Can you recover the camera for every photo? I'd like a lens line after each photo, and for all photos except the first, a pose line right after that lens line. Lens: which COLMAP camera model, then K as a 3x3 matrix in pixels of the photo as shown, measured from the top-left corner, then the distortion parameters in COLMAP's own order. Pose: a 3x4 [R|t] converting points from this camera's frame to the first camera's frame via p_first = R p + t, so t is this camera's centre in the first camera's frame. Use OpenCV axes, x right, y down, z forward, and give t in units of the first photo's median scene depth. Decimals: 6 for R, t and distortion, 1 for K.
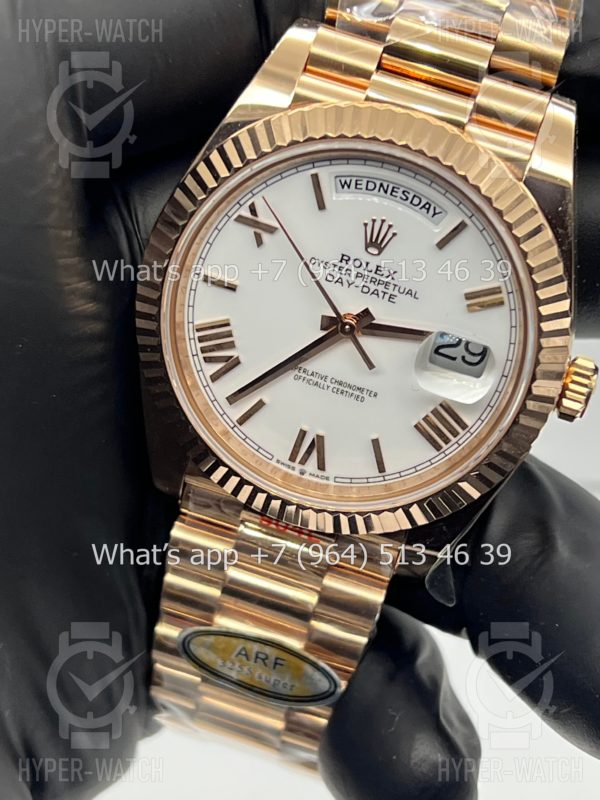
lens RADIAL K [[2037.3, 0, 300.0], [0, 2037.3, 400.0], [0, 0, 1]] dist [0.408179, -0.774179]
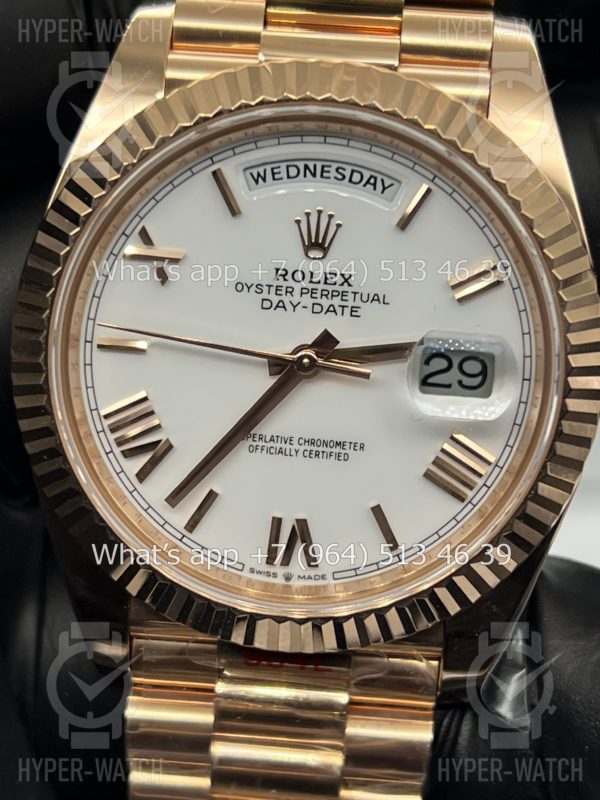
lens RADIAL K [[2037.3, 0, 300.0], [0, 2037.3, 400.0], [0, 0, 1]] dist [0.408179, -0.774179]
pose [[0.970924, -0.217103, 0.100863, -0.056167], [0.231481, 0.958850, -0.164391, 0.098604], [-0.061023, 0.182959, 0.981225, 0.277870]]
